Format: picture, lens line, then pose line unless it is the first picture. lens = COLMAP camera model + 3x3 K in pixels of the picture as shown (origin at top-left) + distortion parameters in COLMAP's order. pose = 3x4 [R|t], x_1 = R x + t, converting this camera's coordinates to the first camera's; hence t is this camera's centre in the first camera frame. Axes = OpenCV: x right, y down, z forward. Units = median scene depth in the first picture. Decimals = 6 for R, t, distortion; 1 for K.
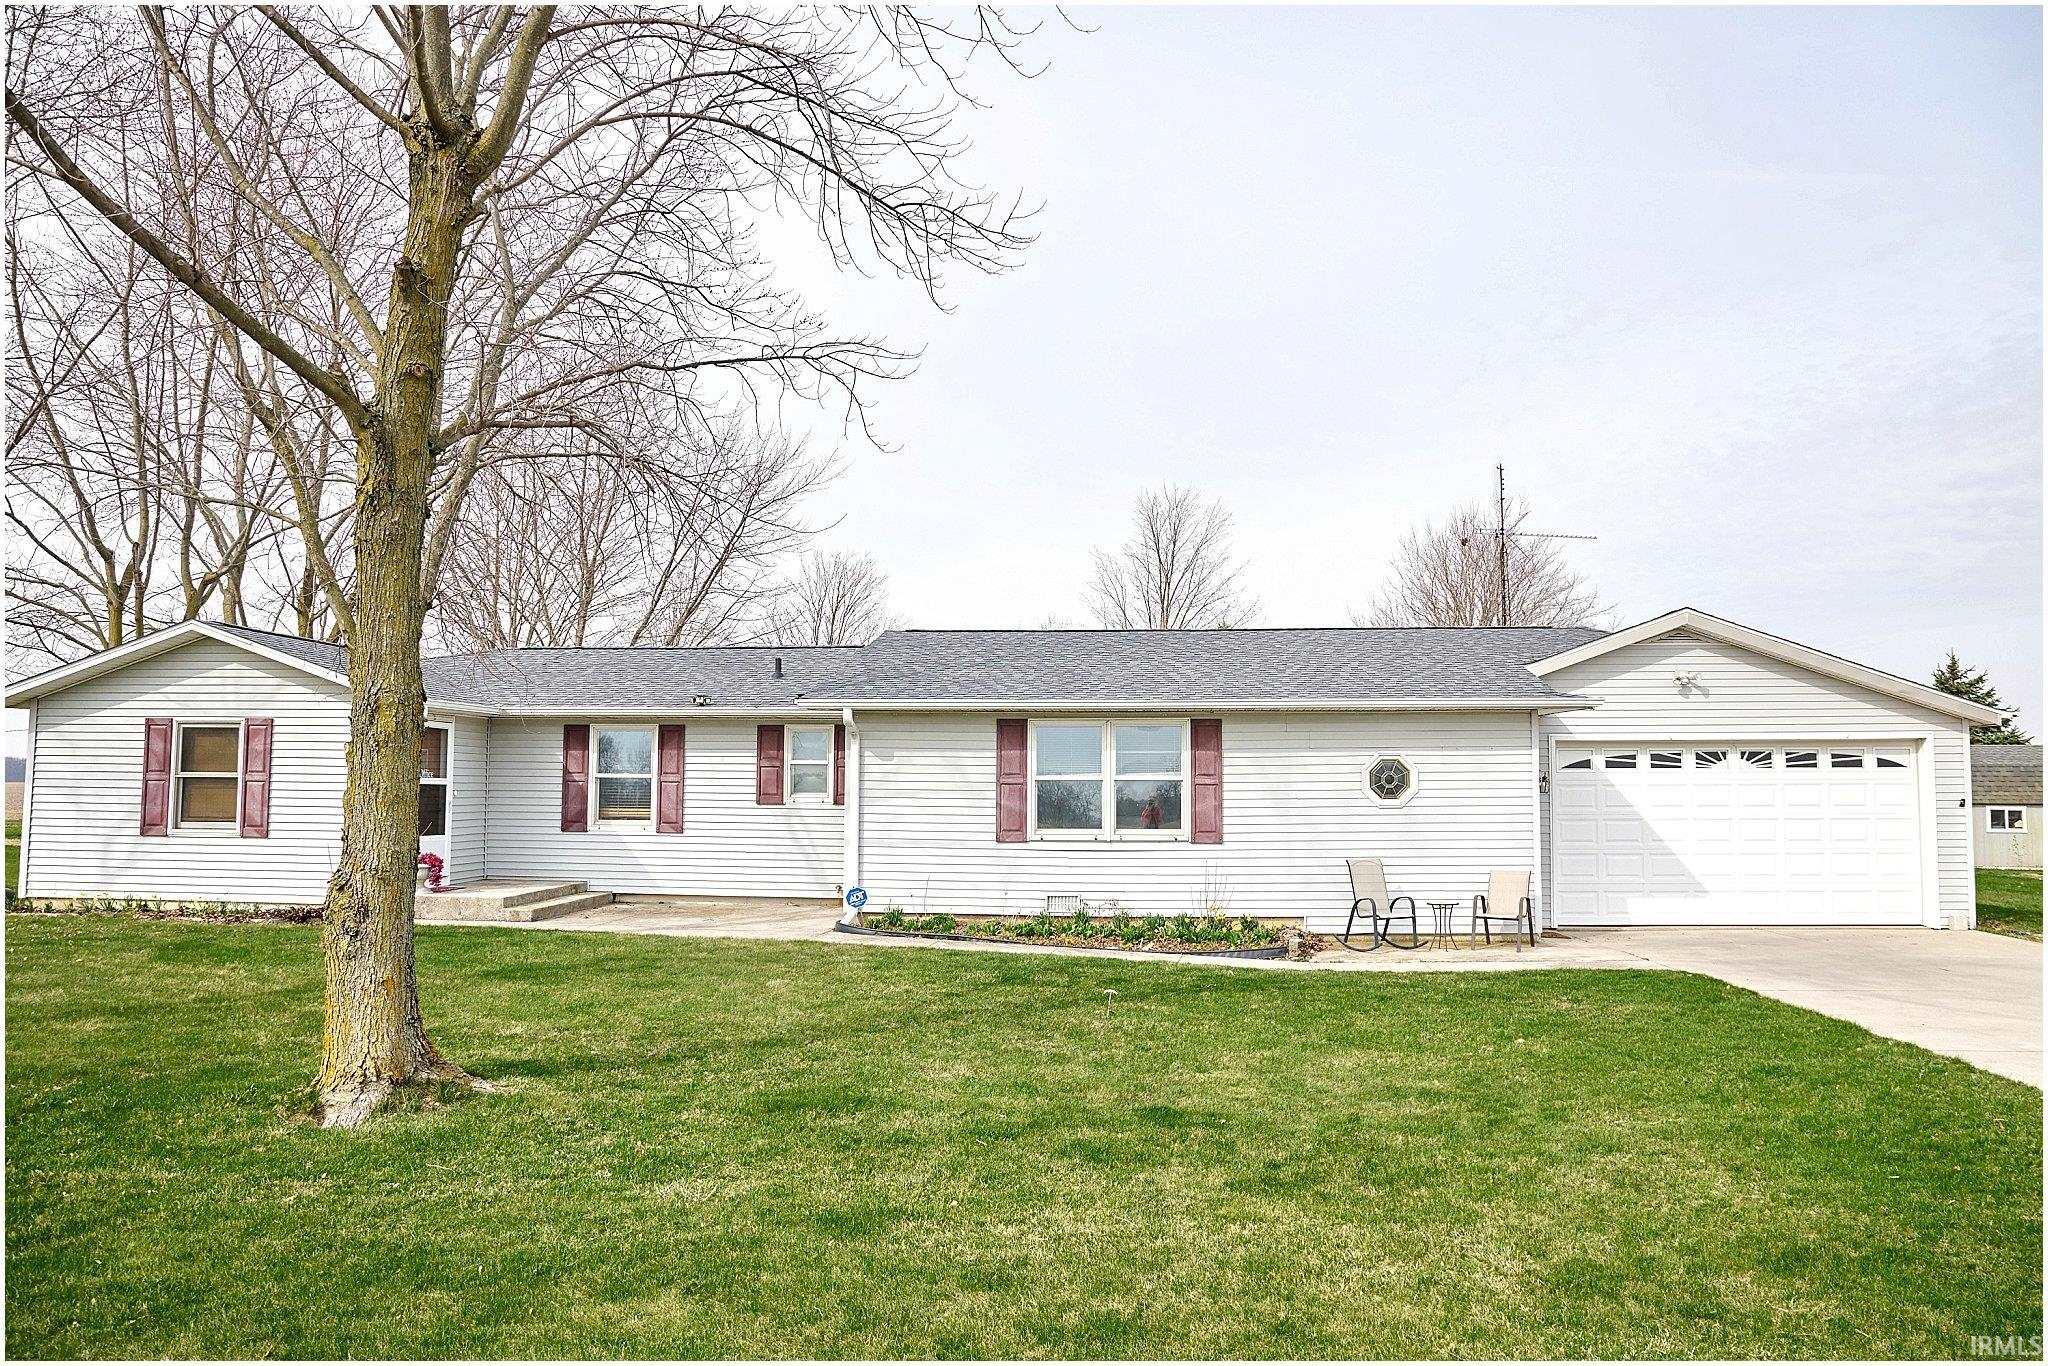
lens RADIAL K [[1396.1, 0, 1030.8], [0, 1396.1, 674.3], [0, 0, 1]] dist [-0.102186, 0.074739]
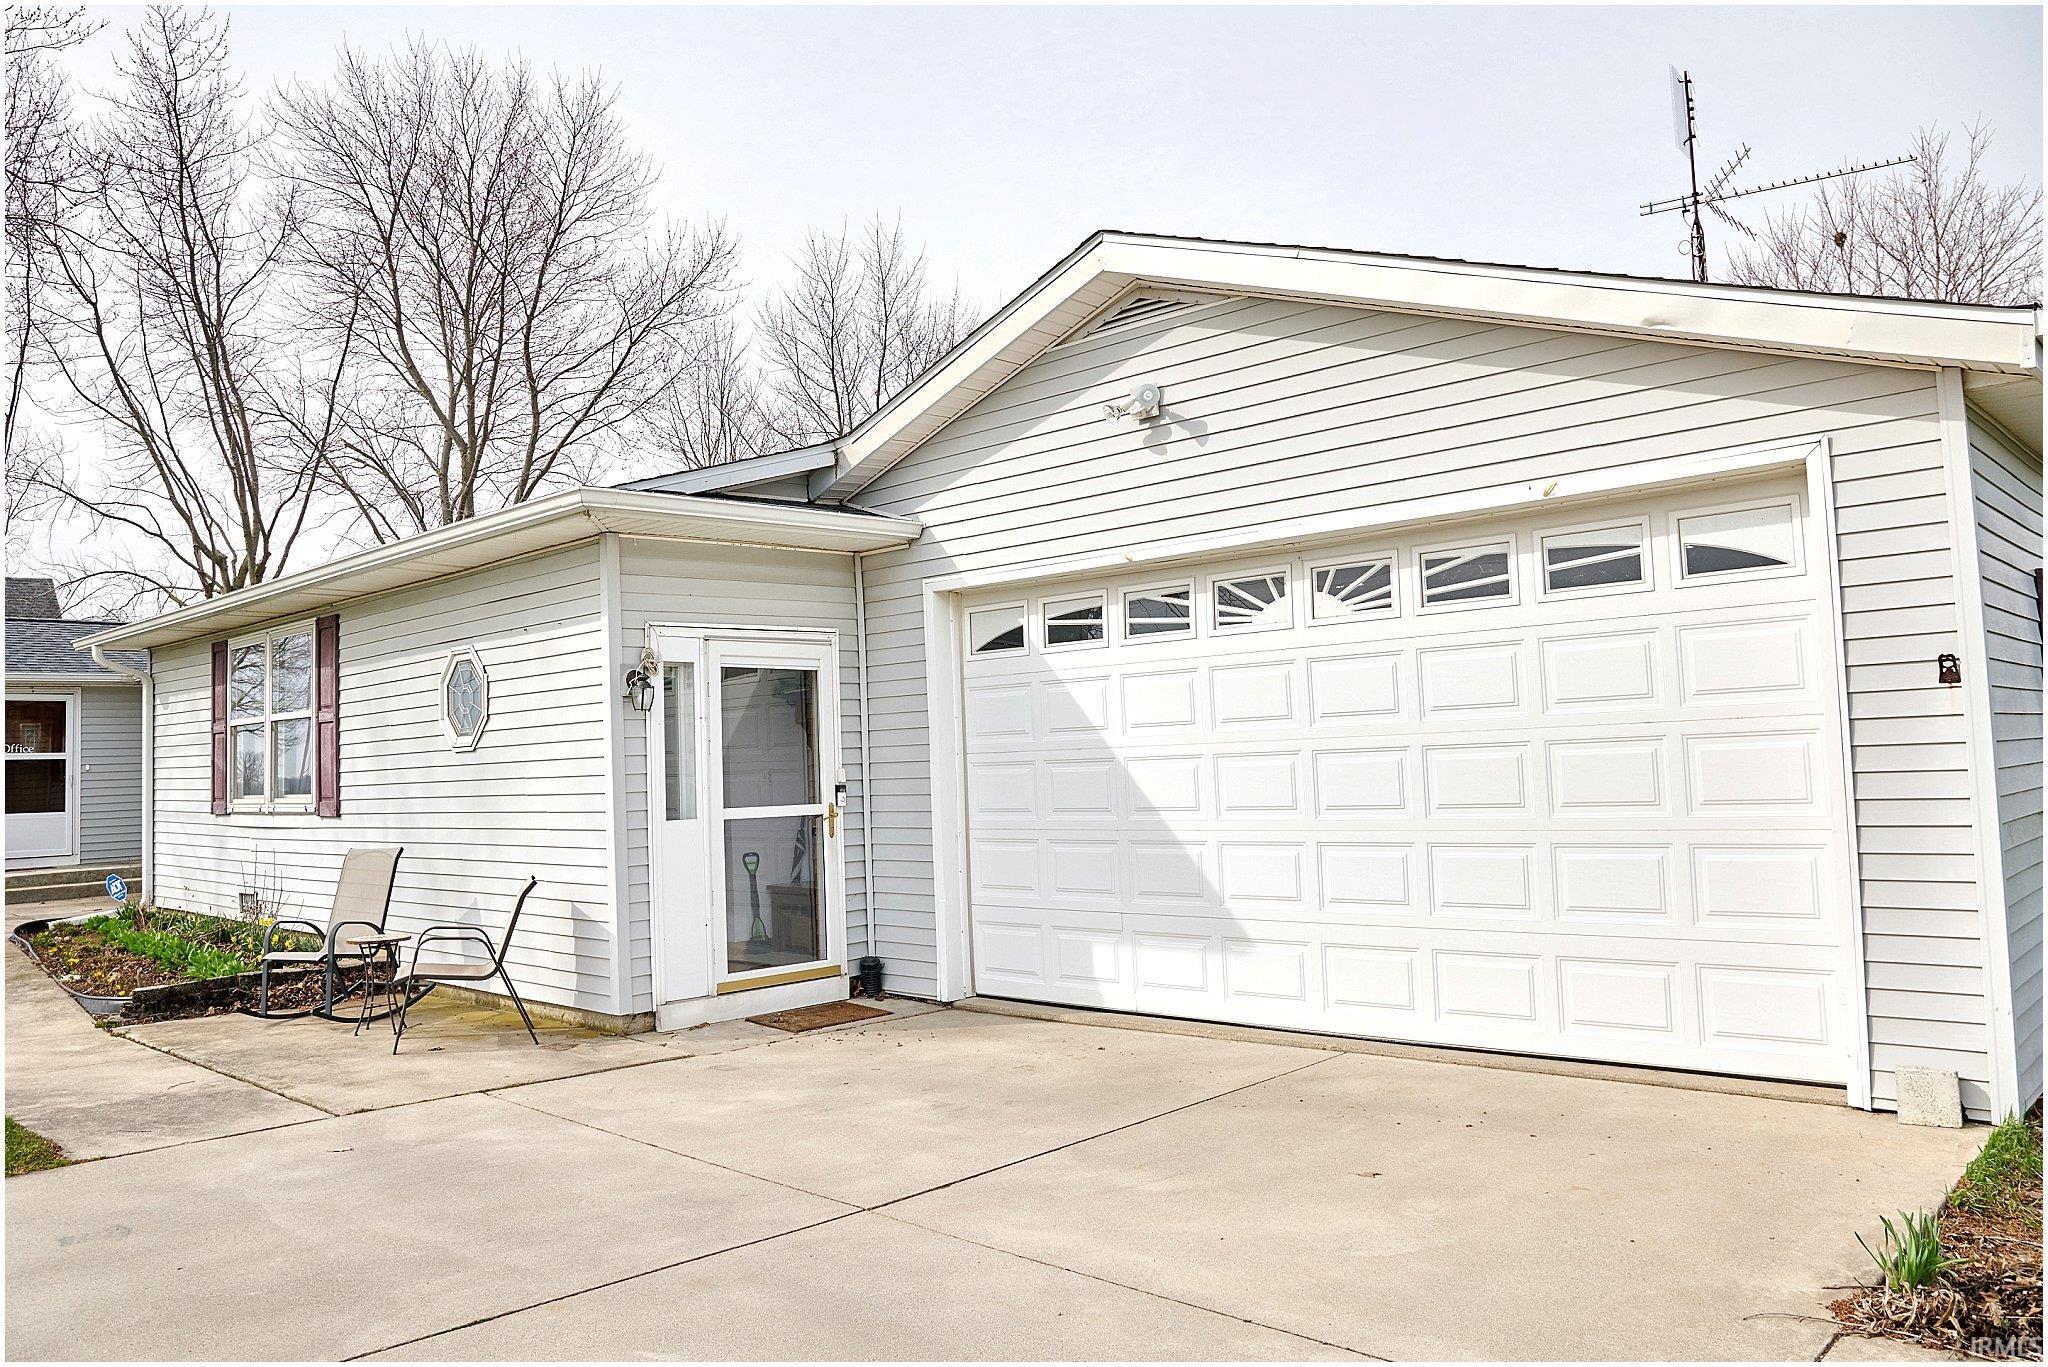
lens RADIAL K [[1486.1, 0, 1024.0], [0, 1486.1, 683.5], [0, 0, 1]] dist [-0.110022, -0.000123]
pose [[0.780813, -0.063462, -0.621533, 0.710199], [0.087033, 0.996176, 0.007621, 0.077415], [0.618673, -0.060044, 0.783351, 0.633080]]
